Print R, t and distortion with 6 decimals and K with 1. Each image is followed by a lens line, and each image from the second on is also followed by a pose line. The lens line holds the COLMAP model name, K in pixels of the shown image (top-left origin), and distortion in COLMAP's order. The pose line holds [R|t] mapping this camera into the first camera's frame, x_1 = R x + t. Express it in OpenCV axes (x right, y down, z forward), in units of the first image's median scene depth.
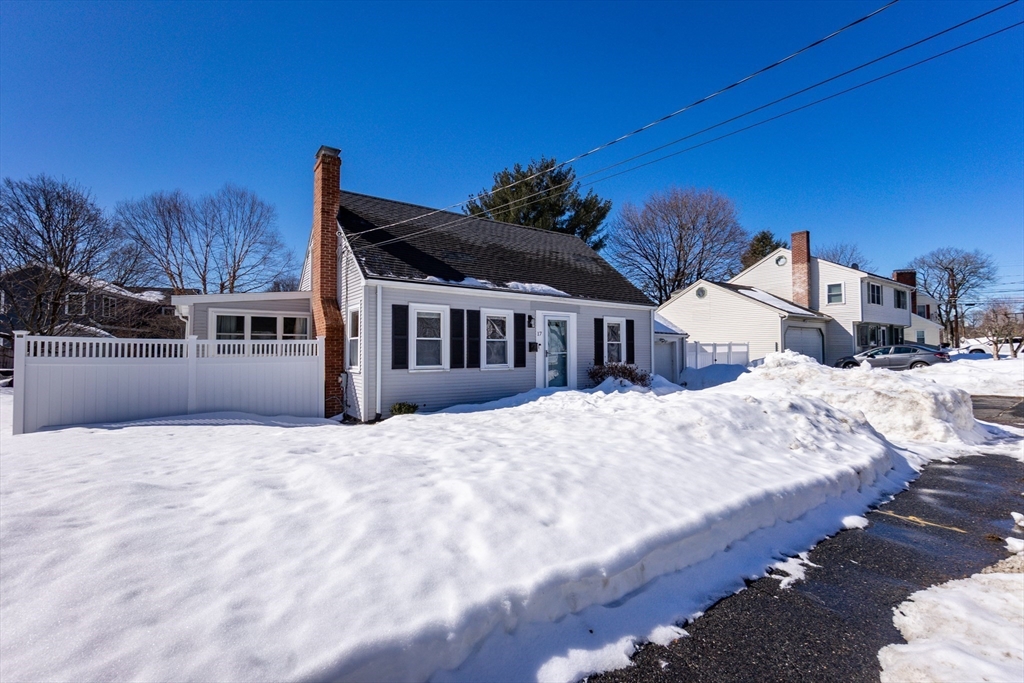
lens RADIAL K [[449.5, 0, 470.7], [0, 449.5, 342.0], [0, 0, 1]] dist [-0.014742, -0.000023]
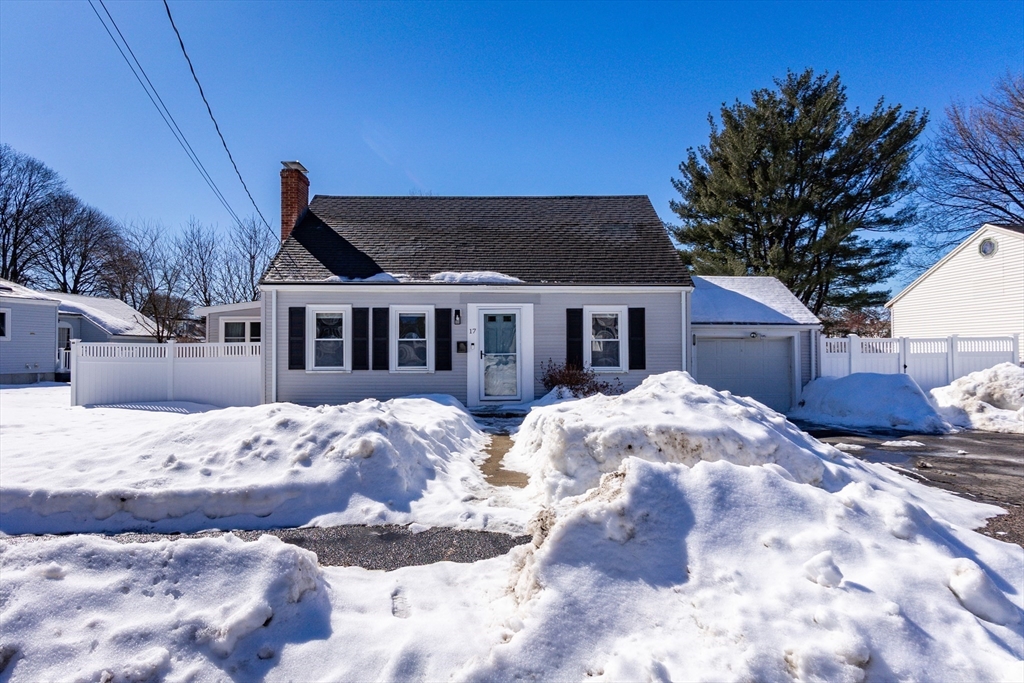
lens RADIAL K [[531.9, 0, 512.0], [0, 531.9, 341.5], [0, 0, 1]] dist [0.000235, 0.000402]
pose [[0.835388, -0.012028, -0.549529, 0.784080], [0.013113, 0.999912, -0.001951, 0.004076], [0.549504, -0.005576, 0.835472, 0.214849]]
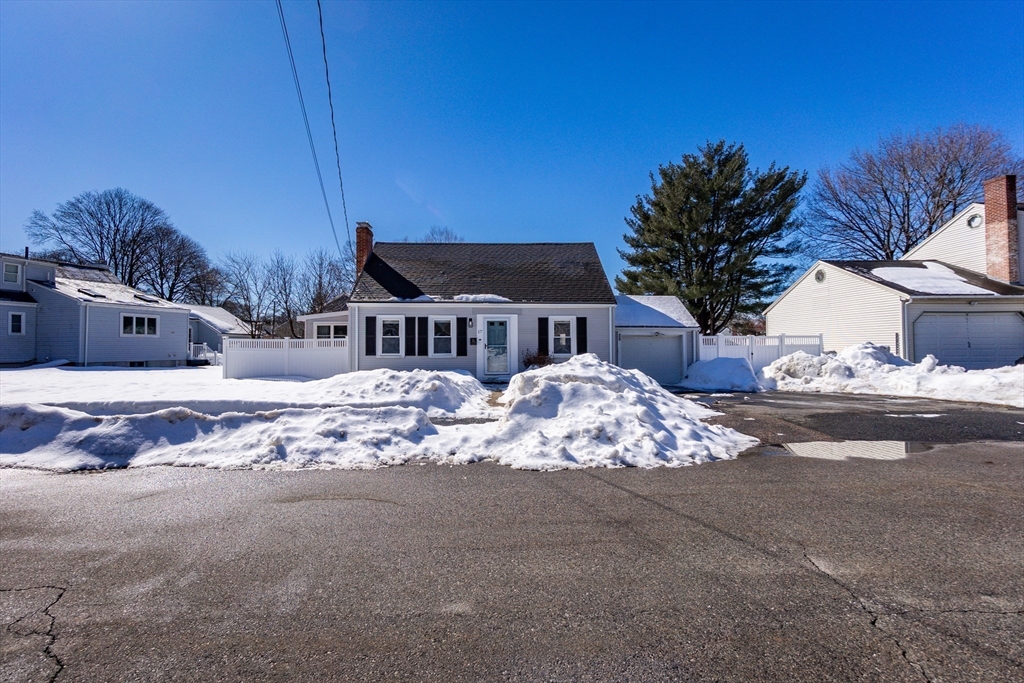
lens RADIAL K [[437.9, 0, 507.6], [0, 437.9, 338.6], [0, 0, 1]] dist [-0.001875, -0.000056]
pose [[0.834424, -0.011711, -0.550999, 0.978708], [0.012769, 0.999917, -0.001914, 0.006760], [0.550975, -0.005439, 0.834504, -0.058493]]
